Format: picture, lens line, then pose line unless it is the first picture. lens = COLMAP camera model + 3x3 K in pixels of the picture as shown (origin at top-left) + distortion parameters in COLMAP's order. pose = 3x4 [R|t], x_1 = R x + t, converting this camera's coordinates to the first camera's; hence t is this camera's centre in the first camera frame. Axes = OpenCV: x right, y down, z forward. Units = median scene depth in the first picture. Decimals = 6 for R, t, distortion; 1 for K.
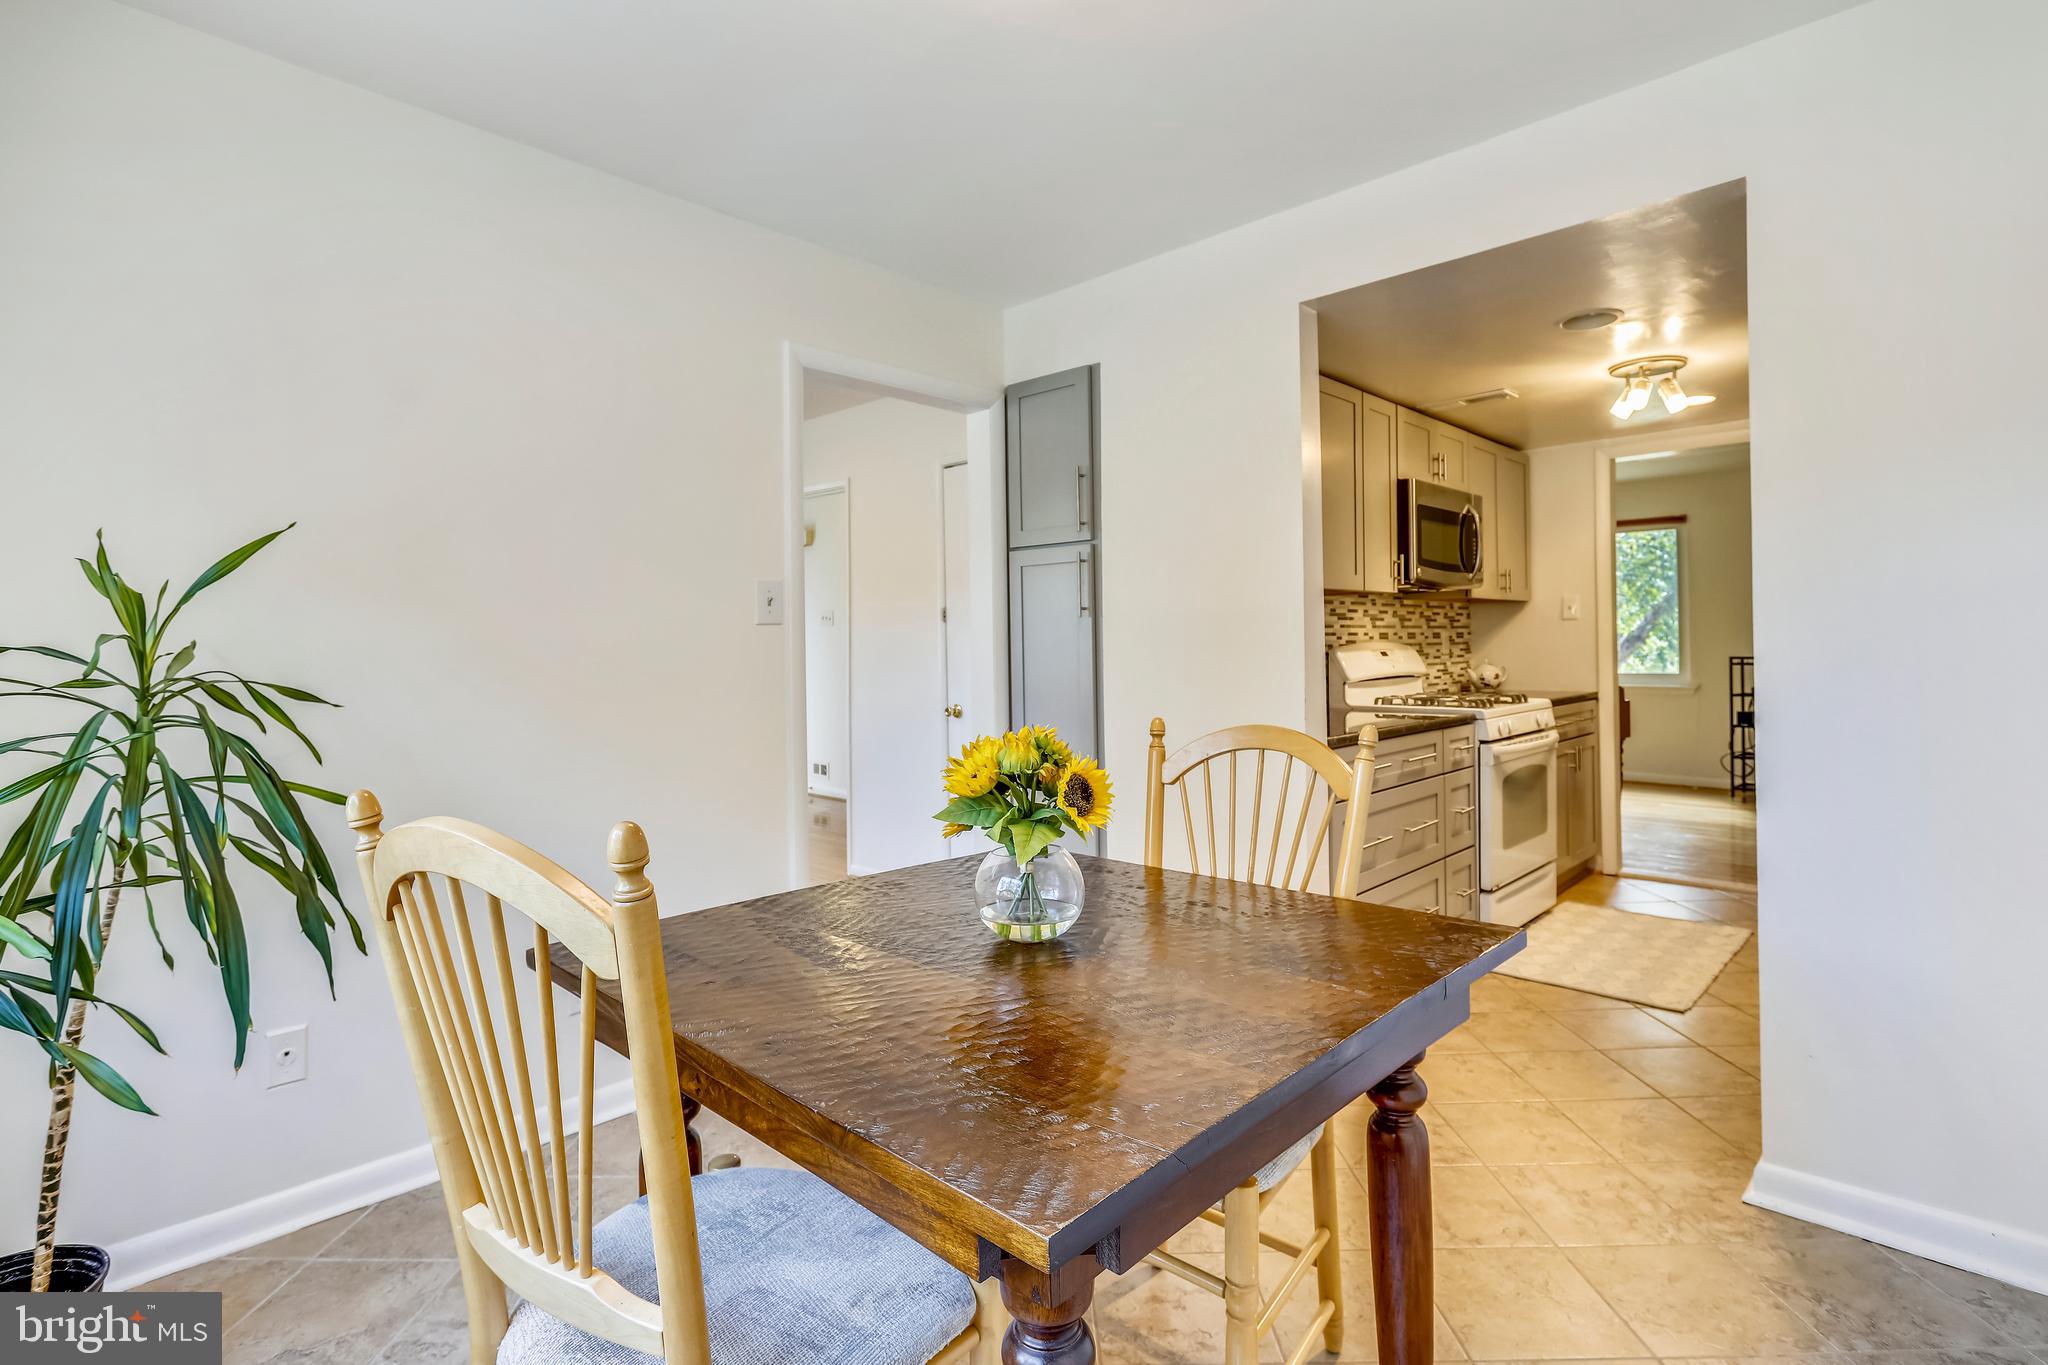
lens RADIAL K [[969.1, 0, 1031.0], [0, 969.1, 640.3], [0, 0, 1]] dist [-0.008564, 0.000386]
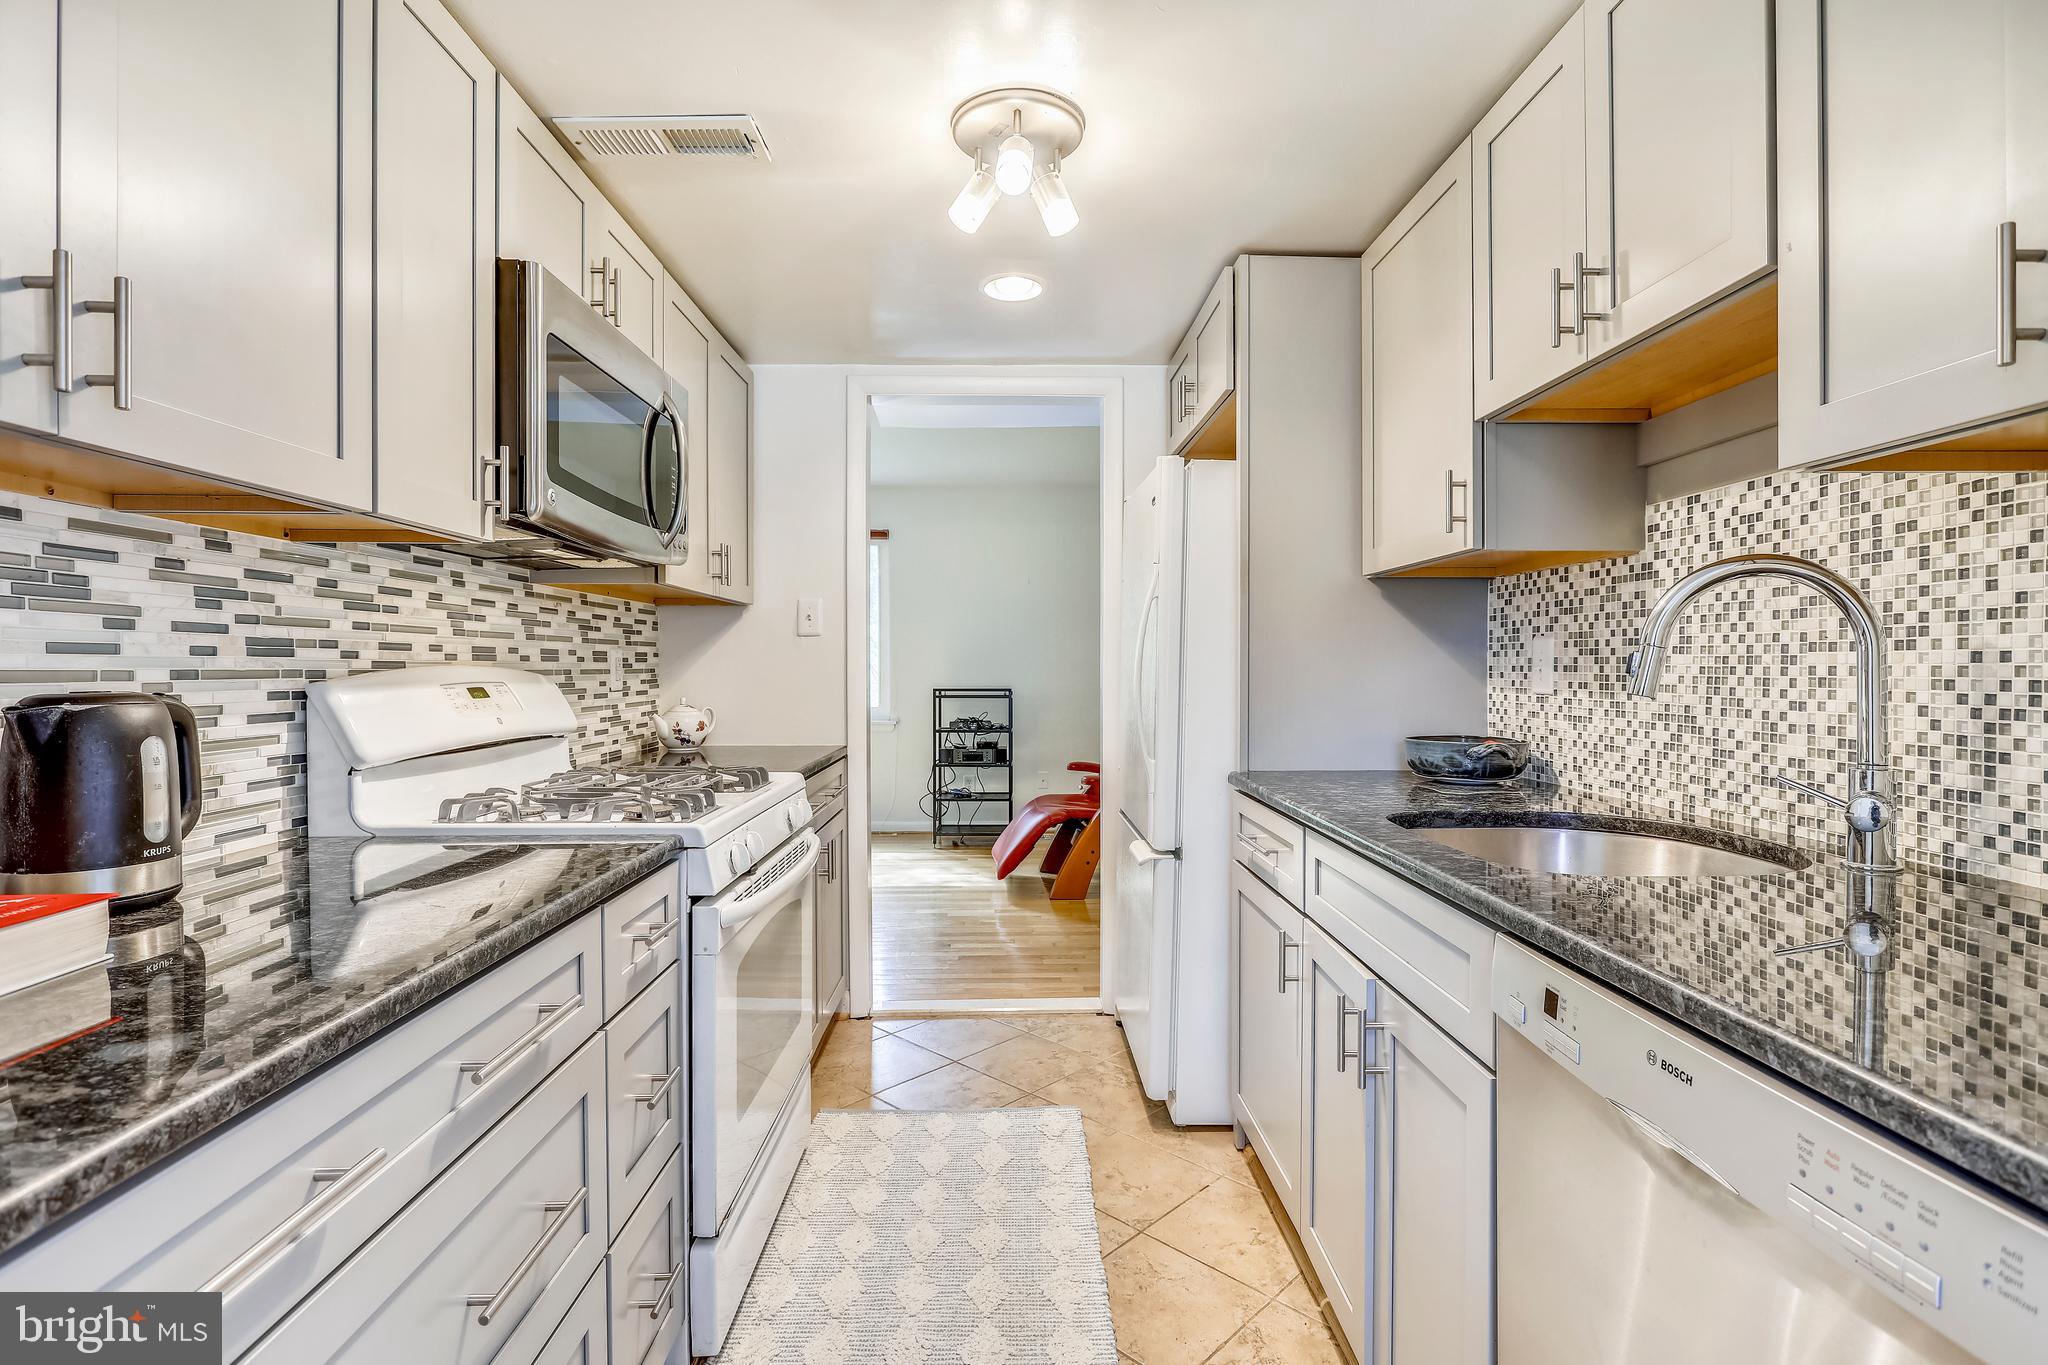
lens RADIAL K [[969.1, 0, 1023.2], [0, 969.1, 672.1], [0, 0, 1]] dist [-0.008564, 0.000386]
pose [[0.697470, 0.005298, 0.716594, 0.219211], [-0.006001, 0.999981, -0.001552, 0.003773], [-0.716588, -0.003217, 0.697489, 0.504511]]
